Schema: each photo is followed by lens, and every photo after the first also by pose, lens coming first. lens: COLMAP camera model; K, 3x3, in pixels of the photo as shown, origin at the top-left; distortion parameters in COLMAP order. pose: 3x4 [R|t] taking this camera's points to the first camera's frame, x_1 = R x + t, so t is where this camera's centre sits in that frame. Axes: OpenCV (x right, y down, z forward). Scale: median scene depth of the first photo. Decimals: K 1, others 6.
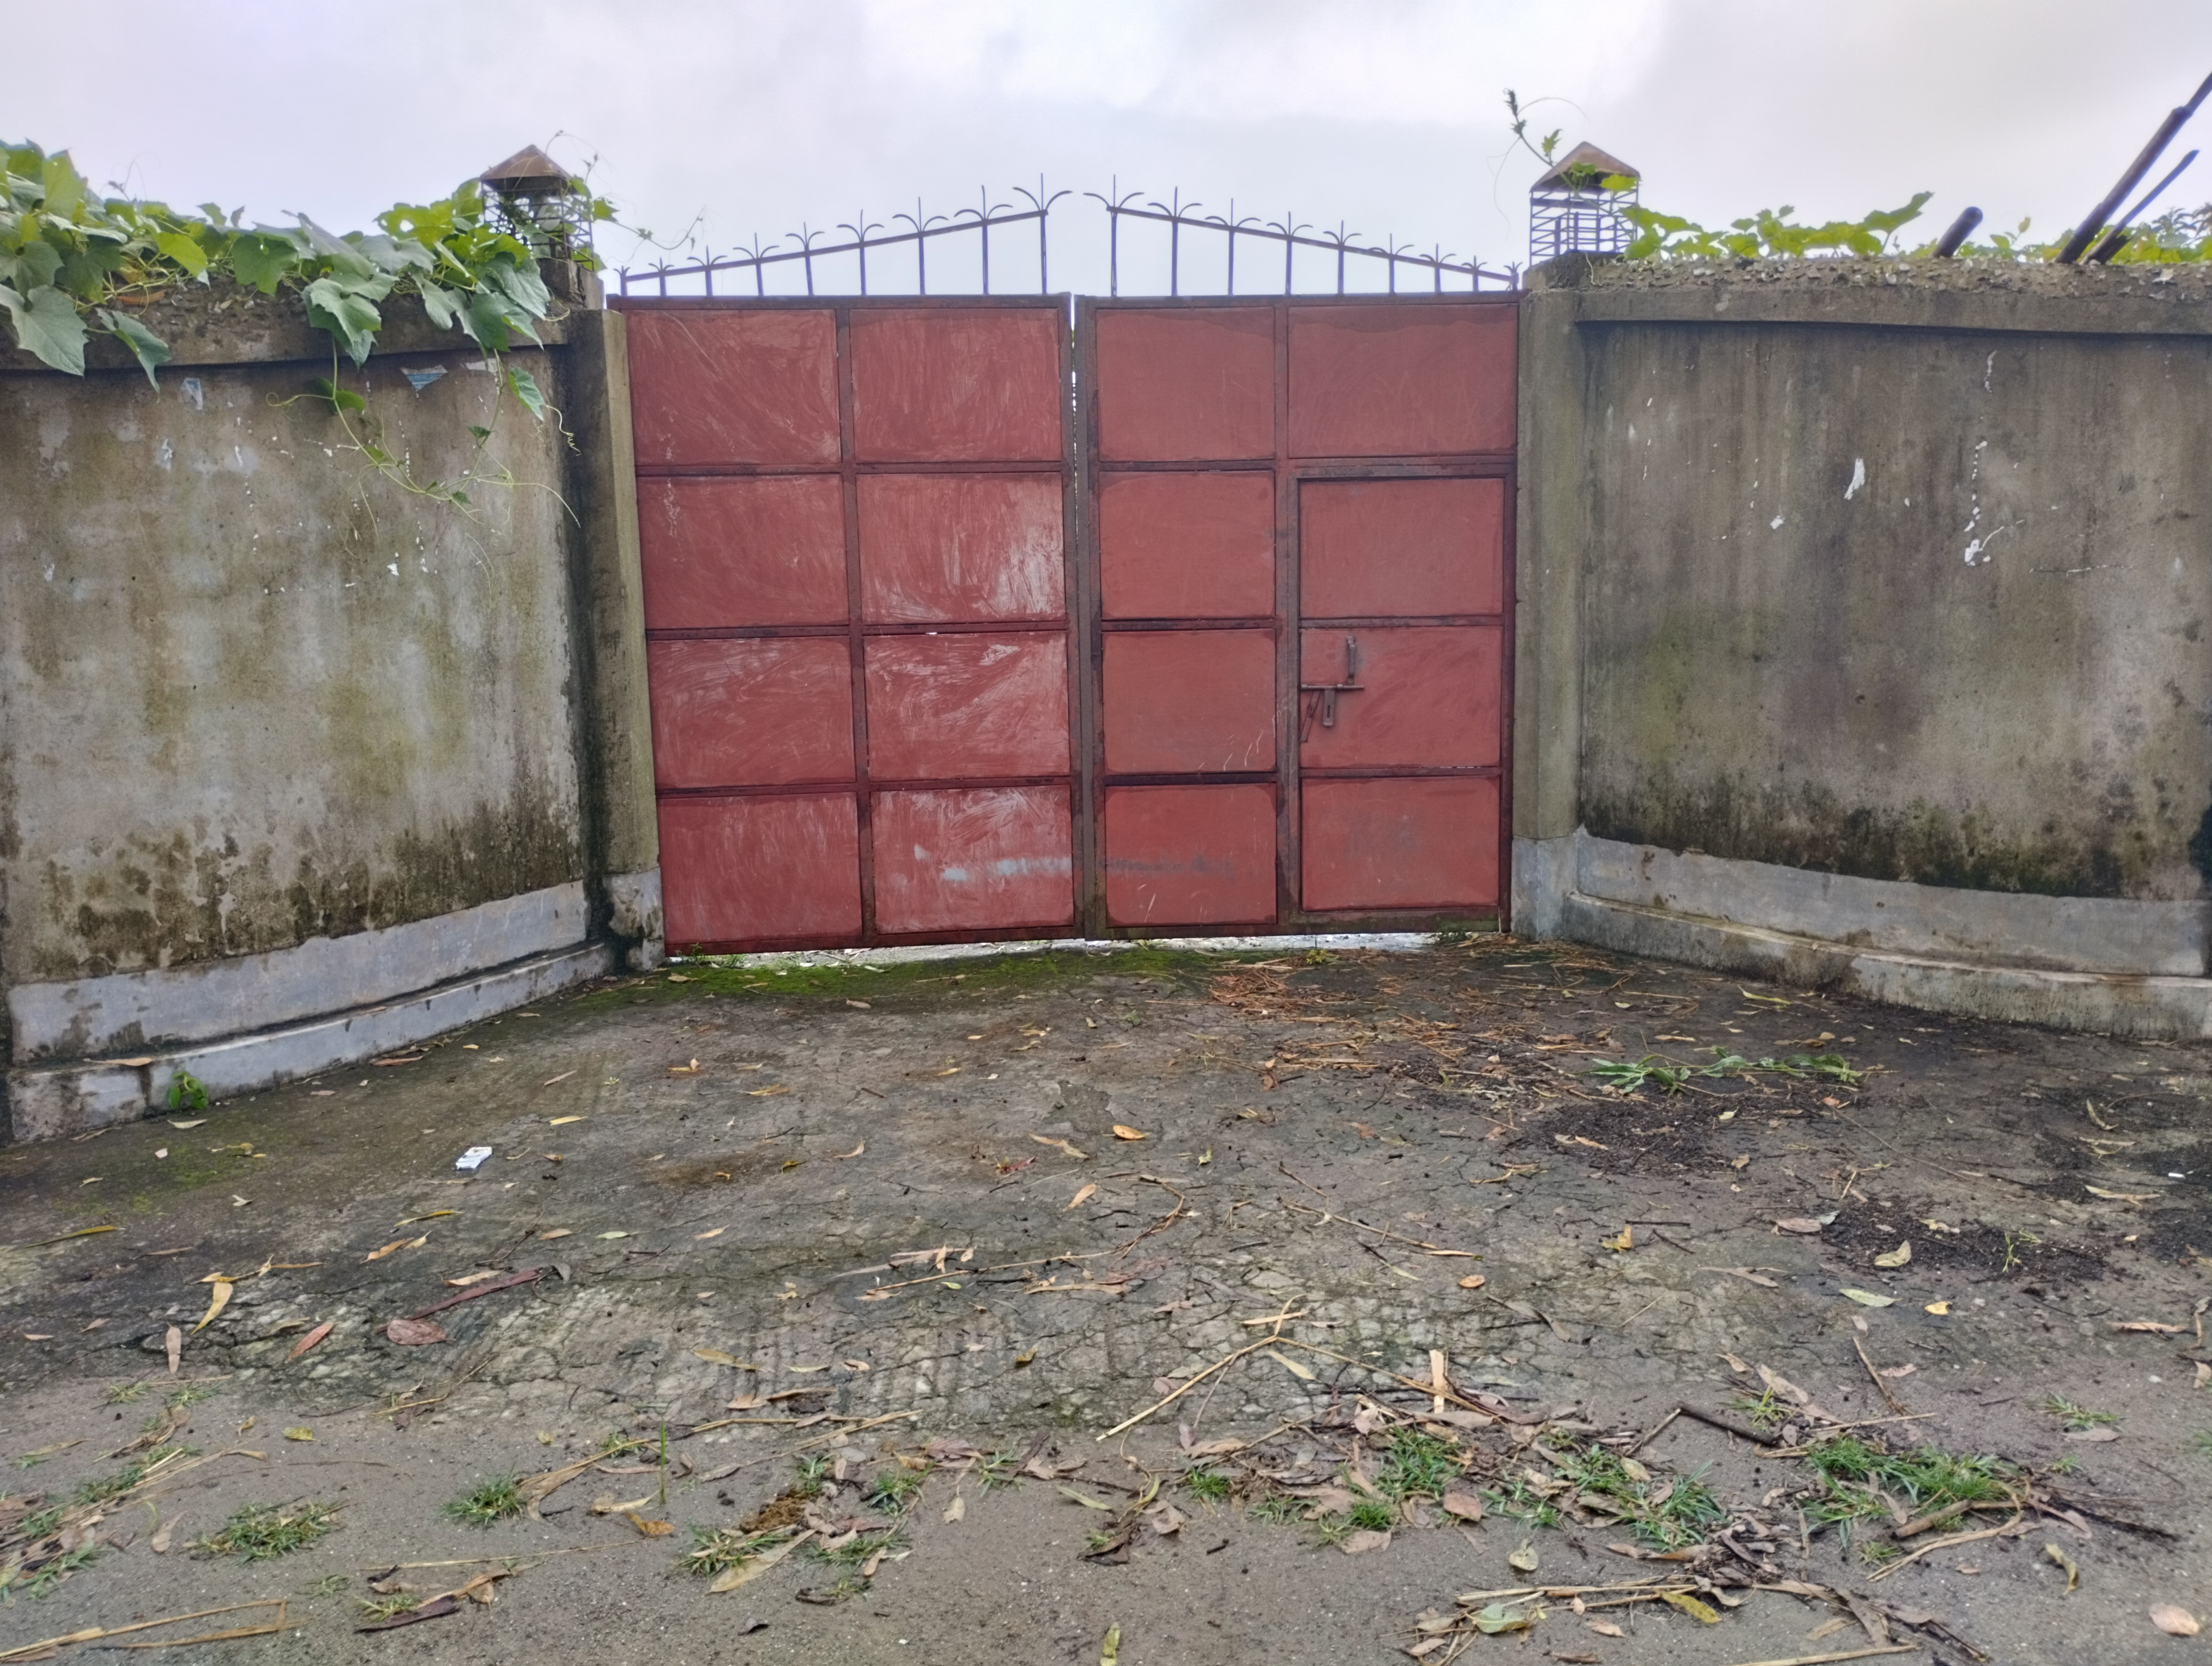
lens RADIAL K [[1827.3, 0, 1106.0], [0, 1827.3, 833.0], [0, 0, 1]] dist [0.052608, -0.054363]
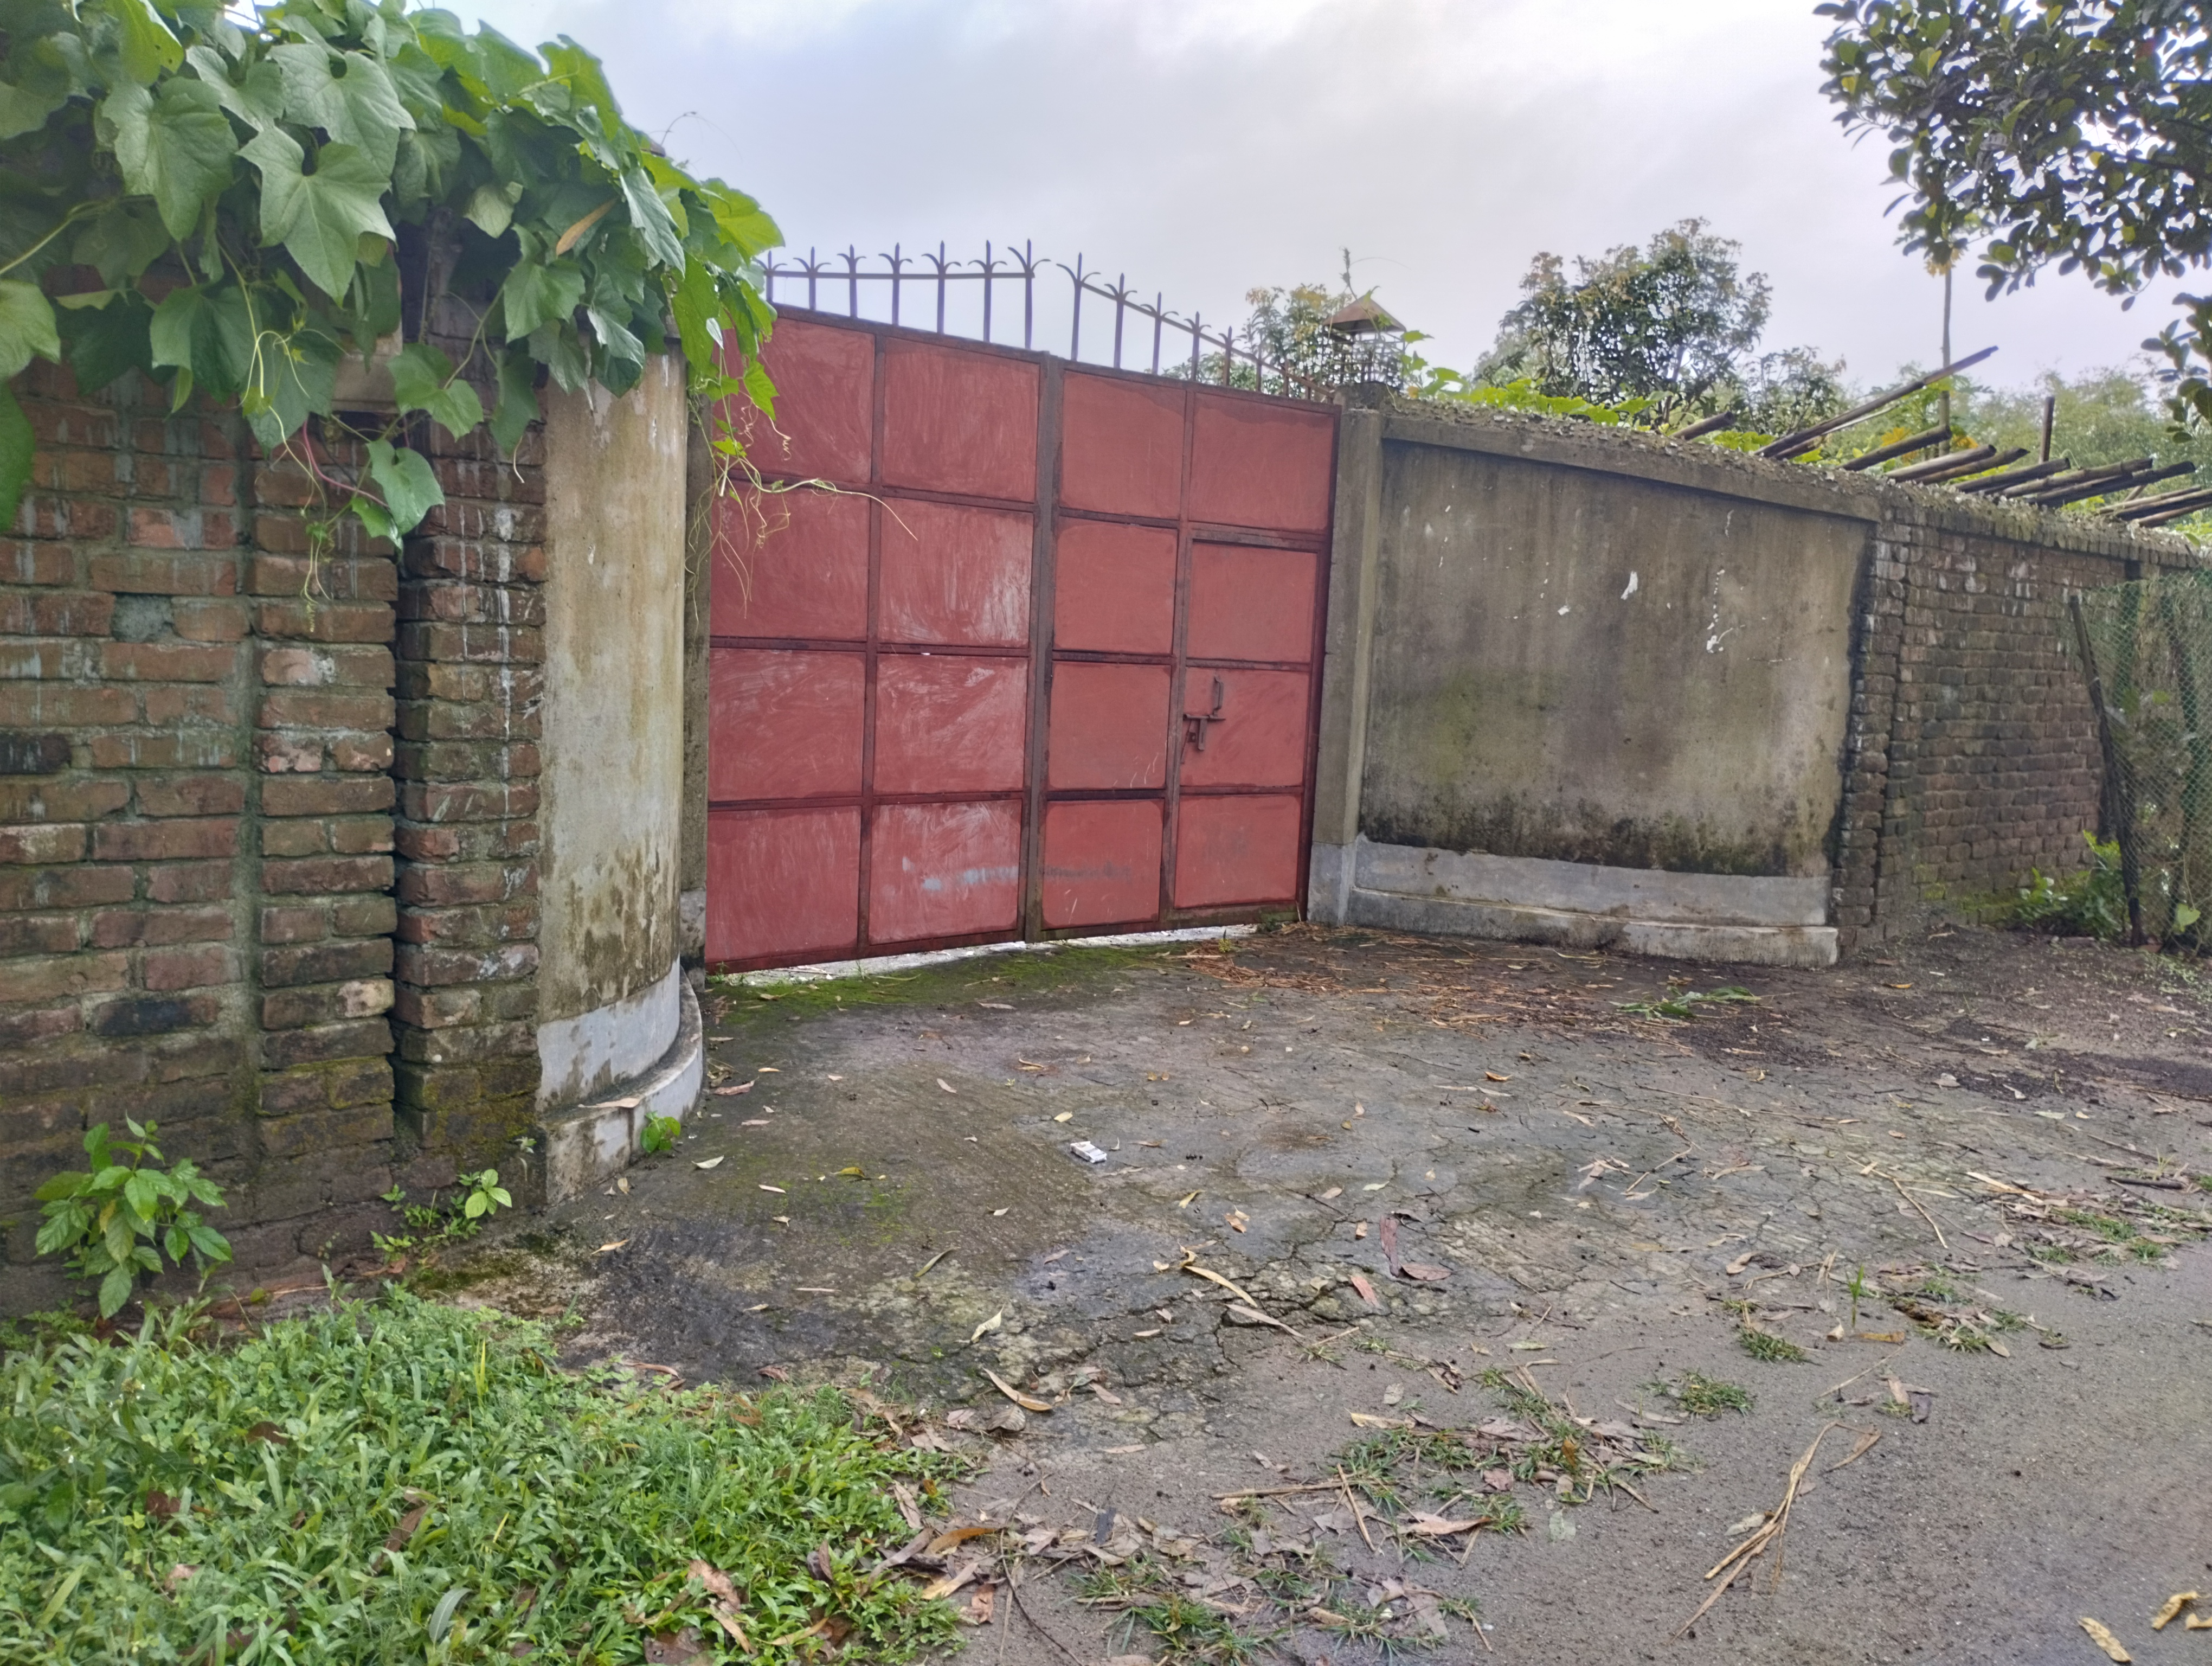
lens RADIAL K [[1827.3, 0, 1106.0], [0, 1827.3, 833.0], [0, 0, 1]] dist [0.052608, -0.054363]
pose [[0.792776, -0.006945, 0.609473, -0.686661], [0.013353, 0.999893, -0.005974, 0.000763], [-0.609366, 0.012874, 0.792784, 0.115785]]
